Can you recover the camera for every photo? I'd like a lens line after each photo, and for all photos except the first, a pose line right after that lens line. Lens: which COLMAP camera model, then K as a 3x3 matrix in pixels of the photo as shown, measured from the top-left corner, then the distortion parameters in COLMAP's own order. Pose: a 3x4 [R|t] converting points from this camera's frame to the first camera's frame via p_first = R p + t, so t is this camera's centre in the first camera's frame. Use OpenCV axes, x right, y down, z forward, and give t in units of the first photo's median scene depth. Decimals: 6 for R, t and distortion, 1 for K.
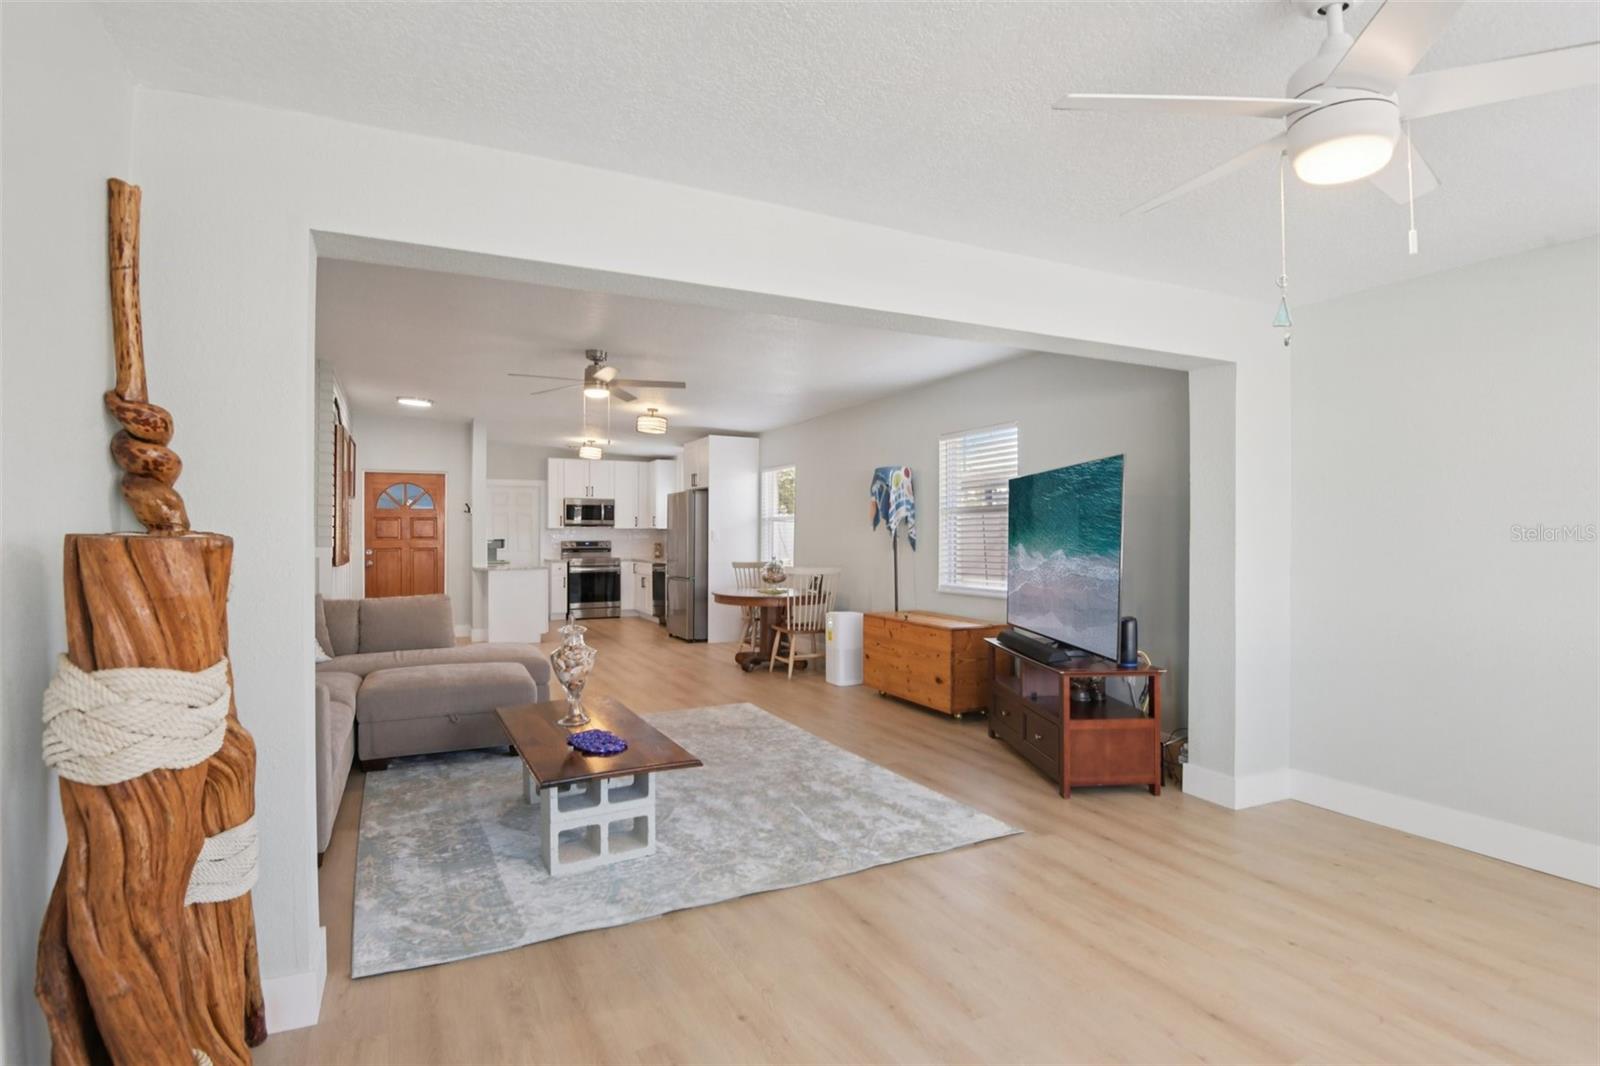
lens RADIAL K [[760.5, 0, 818.2], [0, 760.5, 529.7], [0, 0, 1]] dist [-0.046427, 0.001095]
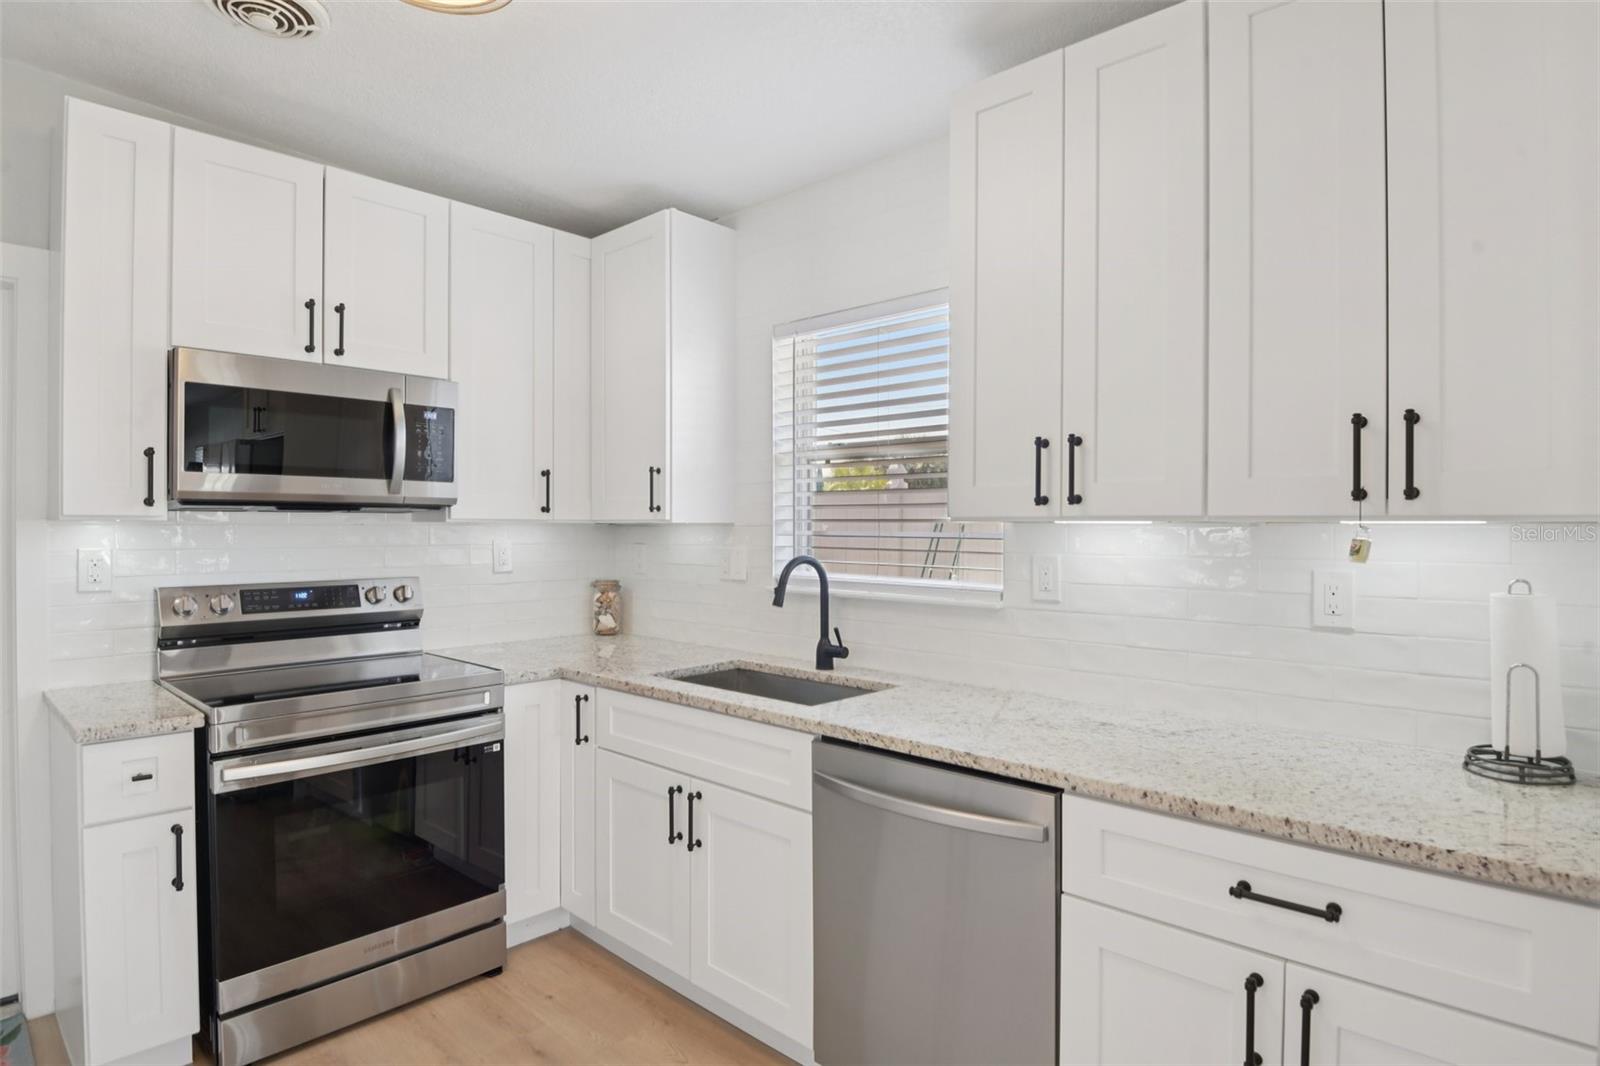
lens RADIAL K [[832.3, 0, 822.9], [0, 832.3, 541.4], [0, 0, 1]] dist [-0.041323, -0.000573]
pose [[0.940198, -0.000108, 0.340629, -0.450867], [-0.006868, 0.999791, 0.019275, -0.002595], [-0.340559, -0.020461, 0.940000, 1.354257]]
